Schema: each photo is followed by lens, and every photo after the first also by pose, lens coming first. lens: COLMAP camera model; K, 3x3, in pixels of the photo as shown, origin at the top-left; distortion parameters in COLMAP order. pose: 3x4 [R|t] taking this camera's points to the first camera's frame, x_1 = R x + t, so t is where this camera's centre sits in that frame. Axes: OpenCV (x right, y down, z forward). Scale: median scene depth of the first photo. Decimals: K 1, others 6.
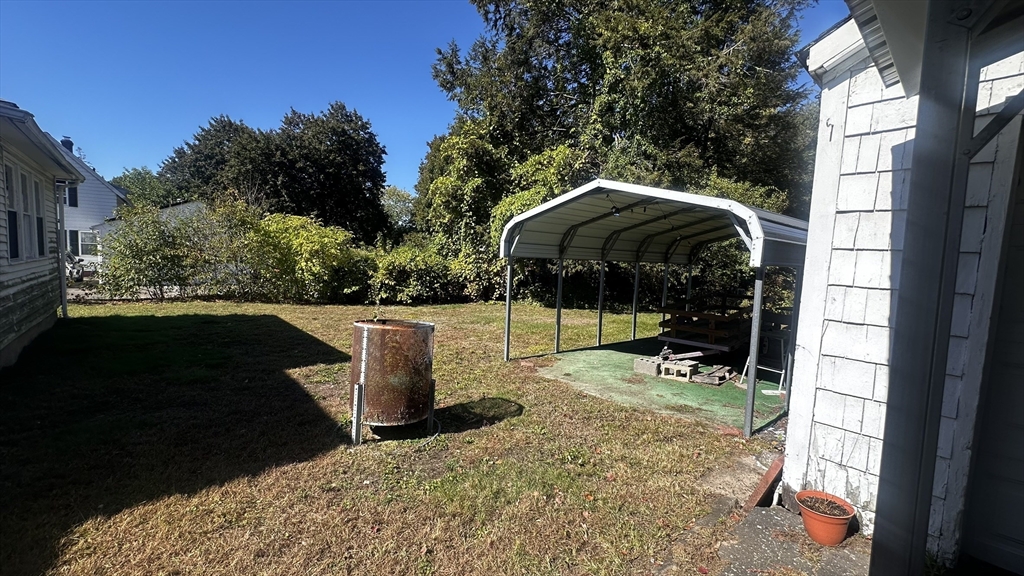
lens RADIAL K [[410.4, 0, 512.0], [0, 410.4, 288.0], [0, 0, 1]] dist [-0.000099, -0.000075]
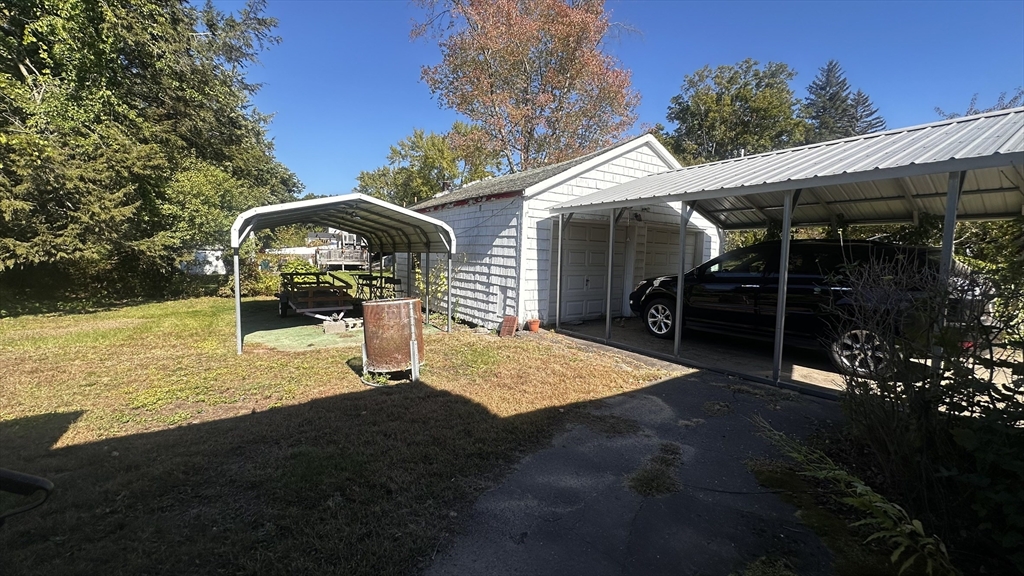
lens RADIAL K [[410.4, 0, 512.0], [0, 410.4, 288.0], [0, 0, 1]] dist [-0.000099, -0.000075]
pose [[0.102340, -0.112031, 0.988421, -0.963598], [0.058283, 0.992606, 0.106471, -0.050352], [-0.993041, 0.046711, 0.108113, 0.280369]]
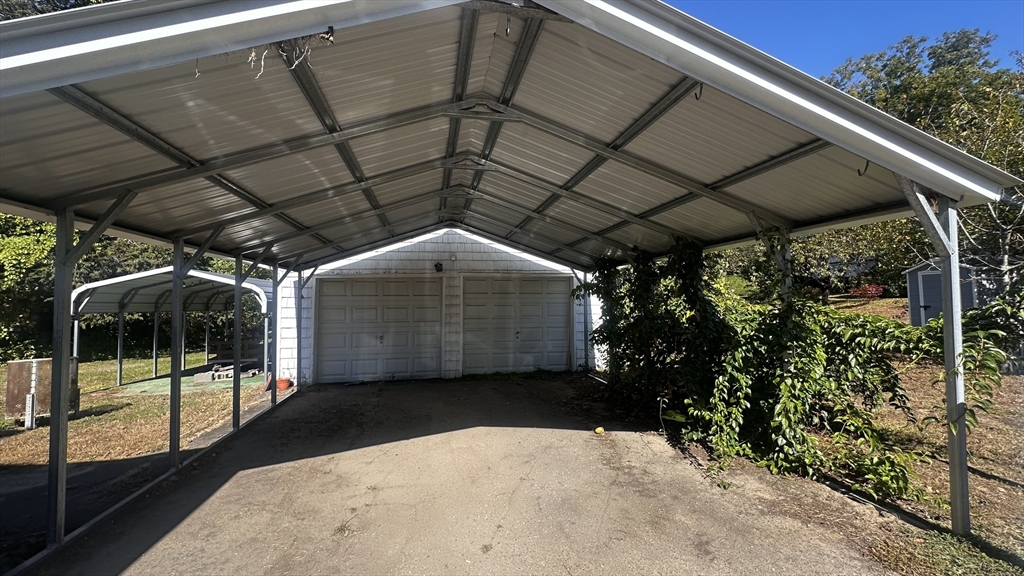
lens RADIAL K [[410.4, 0, 512.0], [0, 410.4, 288.0], [0, 0, 1]] dist [-0.000099, -0.000075]
pose [[0.509625, -0.006296, 0.860374, -0.446334], [0.090017, 0.994876, -0.046040, 0.027698], [-0.855675, 0.100911, 0.507580, -0.897003]]
